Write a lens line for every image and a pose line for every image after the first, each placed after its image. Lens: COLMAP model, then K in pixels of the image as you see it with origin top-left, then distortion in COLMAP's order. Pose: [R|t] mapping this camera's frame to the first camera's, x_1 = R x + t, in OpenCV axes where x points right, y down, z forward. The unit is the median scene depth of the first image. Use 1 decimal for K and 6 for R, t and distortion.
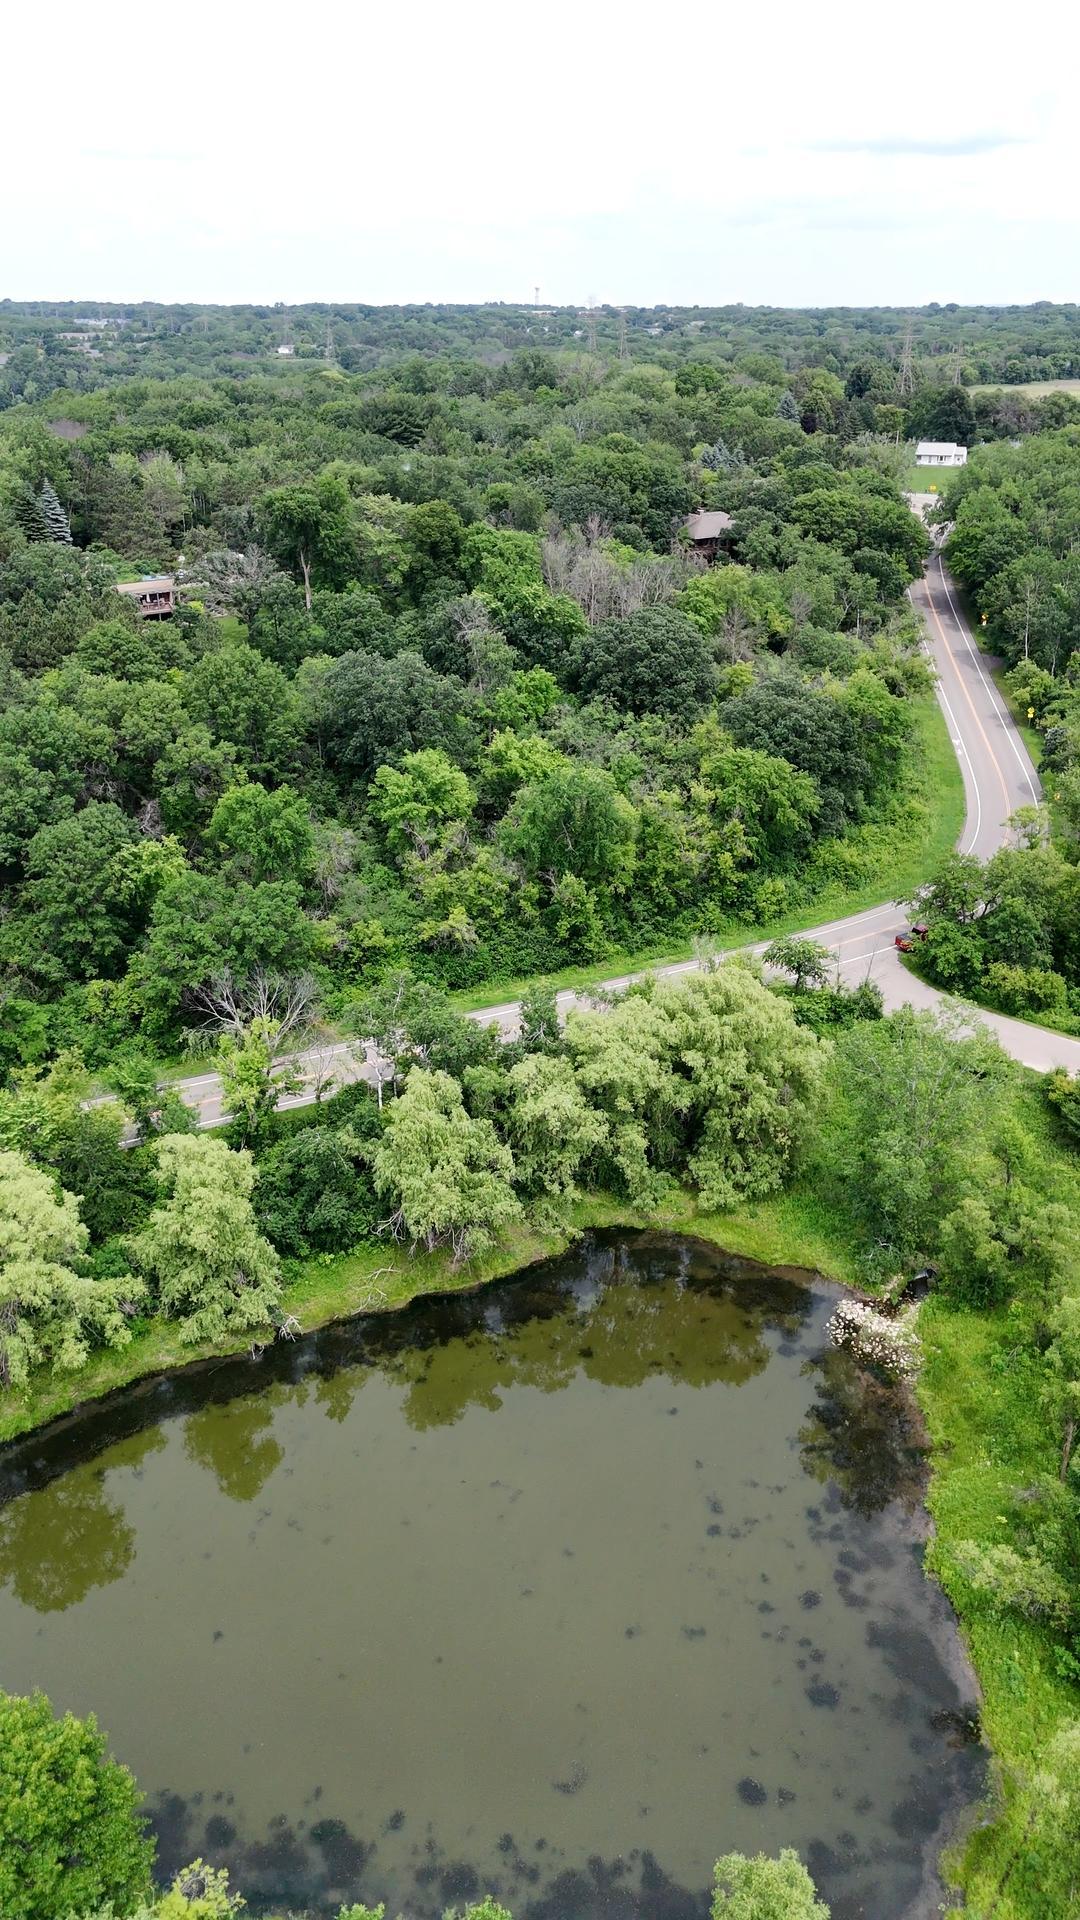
lens RADIAL K [[1422.6, 0, 535.7], [0, 1422.6, 967.1], [0, 0, 1]] dist [0.044695, -0.007176]
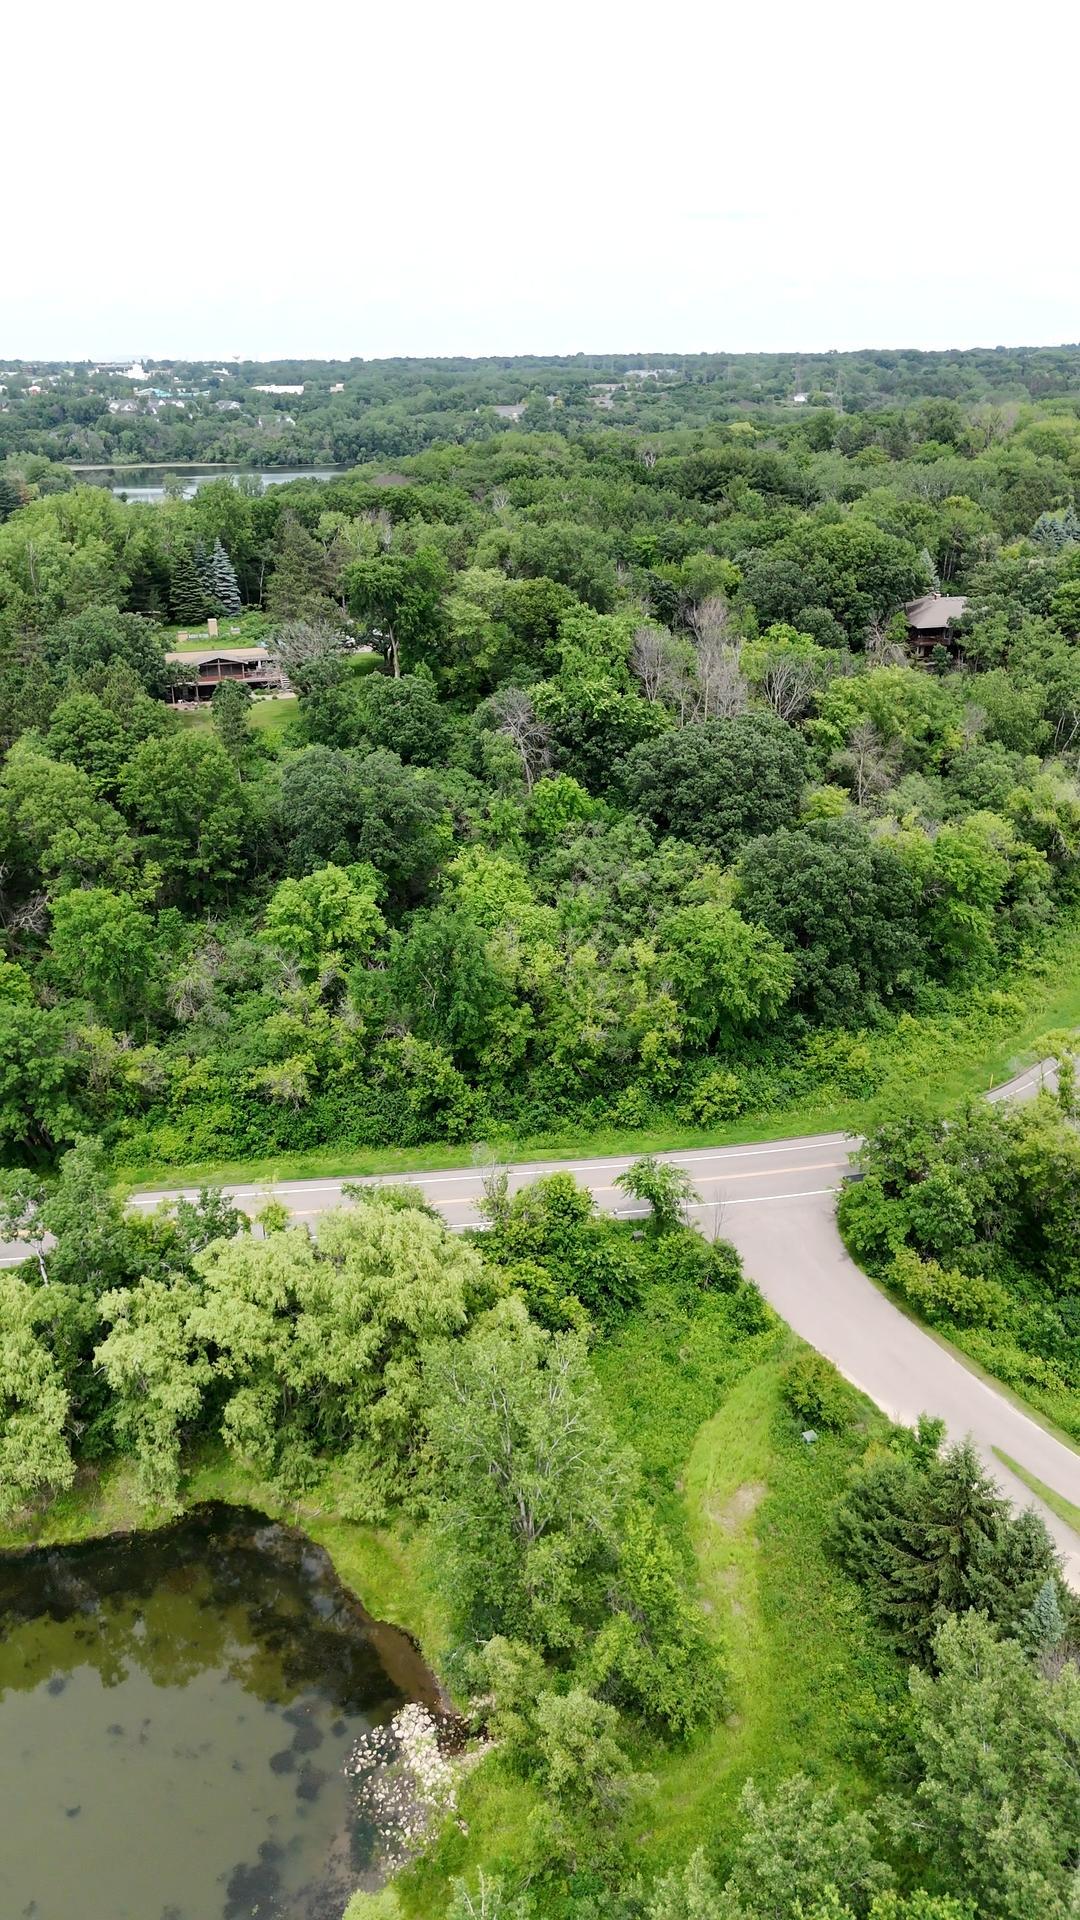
lens RADIAL K [[1422.6, 0, 541.3], [0, 1422.6, 949.6], [0, 0, 1]] dist [0.044695, -0.007176]
pose [[0.932165, 0.130593, -0.337659, 0.293969], [-0.142920, 0.989664, -0.011795, -0.093681], [0.332628, 0.059253, 0.941195, 0.187575]]
